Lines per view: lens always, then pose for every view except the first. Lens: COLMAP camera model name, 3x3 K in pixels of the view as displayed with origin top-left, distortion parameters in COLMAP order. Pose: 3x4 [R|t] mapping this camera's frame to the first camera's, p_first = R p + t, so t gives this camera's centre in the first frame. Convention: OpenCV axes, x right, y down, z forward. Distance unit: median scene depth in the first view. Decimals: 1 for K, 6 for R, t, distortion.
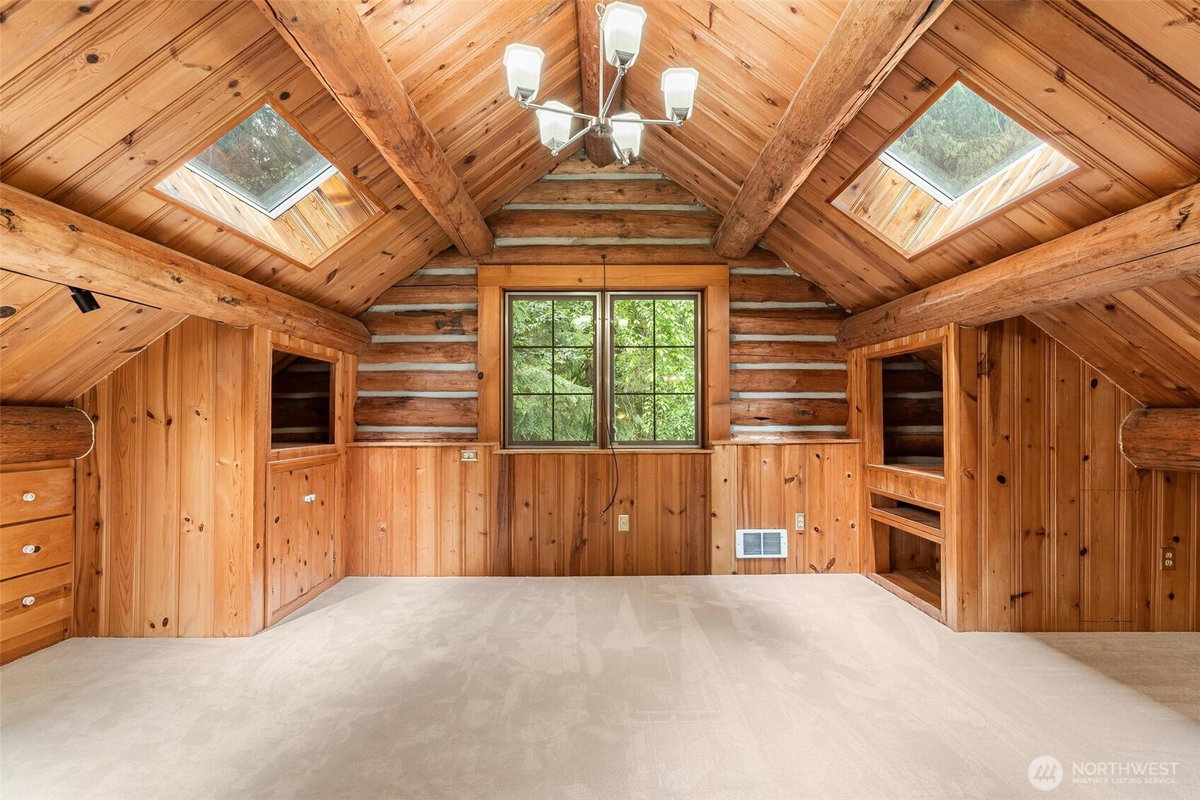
lens RADIAL K [[577.7, 0, 605.4], [0, 577.7, 408.8], [0, 0, 1]] dist [0.001472, 0.000506]
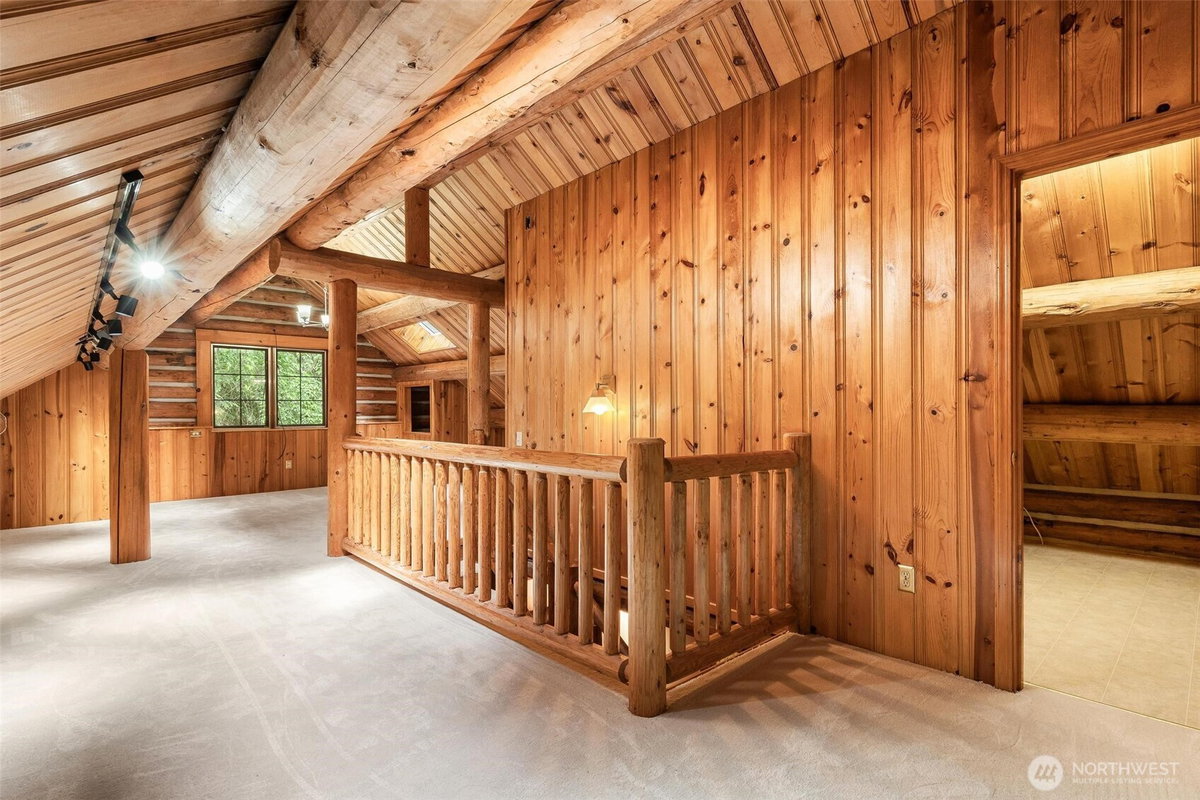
lens RADIAL K [[577.7, 0, 605.4], [0, 577.7, 408.8], [0, 0, 1]] dist [0.001472, 0.000506]
pose [[0.730787, -0.001054, 0.682605, -0.543486], [-0.005884, 0.999952, 0.007844, -0.020759], [-0.682581, -0.009749, 0.730745, -1.248649]]
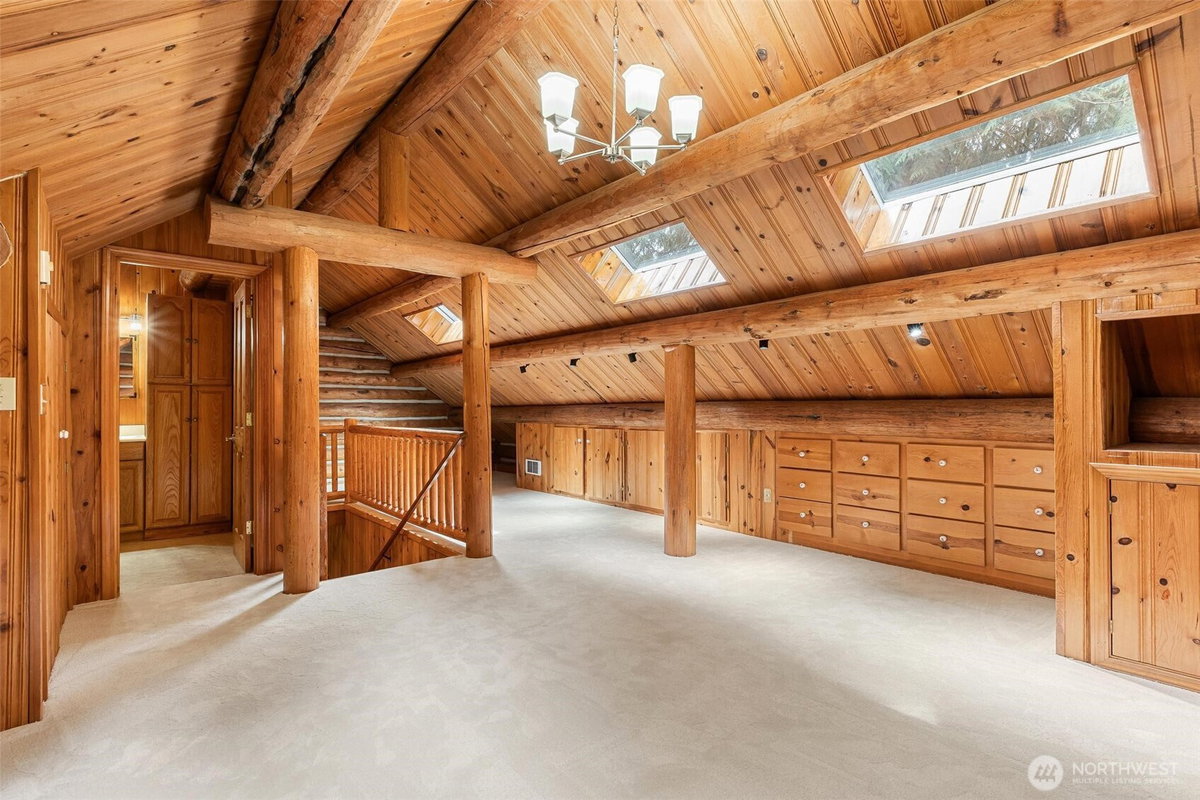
lens RADIAL K [[545.5, 0, 600.5], [0, 545.5, 415.0], [0, 0, 1]] dist [0.001663, 0.000242]
pose [[-0.764941, 0.007588, -0.644055, 0.403492], [0.011487, 0.999932, -0.001863, 0.017575], [0.643998, -0.008823, -0.764977, 1.030007]]
